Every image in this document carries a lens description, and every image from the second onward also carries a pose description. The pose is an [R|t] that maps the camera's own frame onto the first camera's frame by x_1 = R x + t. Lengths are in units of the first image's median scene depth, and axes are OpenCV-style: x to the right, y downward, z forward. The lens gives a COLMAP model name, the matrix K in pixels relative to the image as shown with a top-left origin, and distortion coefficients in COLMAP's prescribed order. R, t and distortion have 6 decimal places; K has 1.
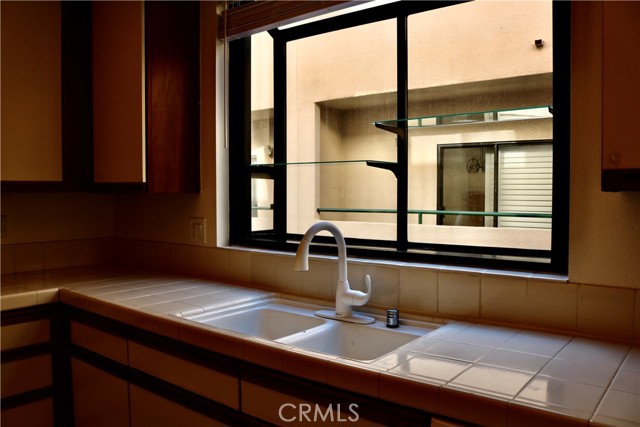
lens RADIAL K [[512.8, 0, 321.3], [0, 512.8, 217.1], [0, 0, 1]] dist [-0.088131, 0.003646]
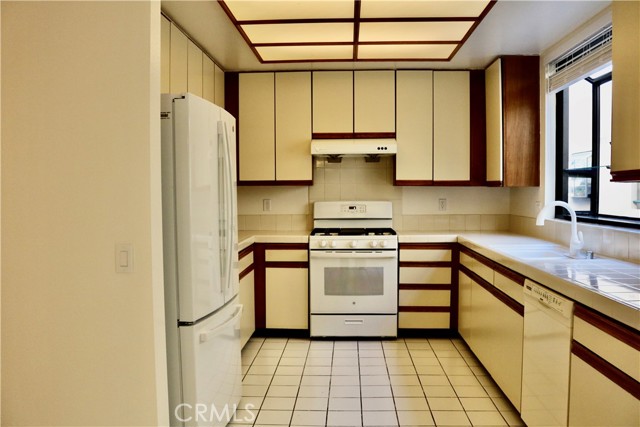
lens RADIAL K [[512.8, 0, 321.3], [0, 512.8, 217.1], [0, 0, 1]] dist [-0.088131, 0.003646]
pose [[0.587619, 0.040201, -0.808138, 0.729646], [-0.035650, 0.999081, 0.023777, 0.040082], [0.808352, 0.014838, 0.588513, -0.574008]]
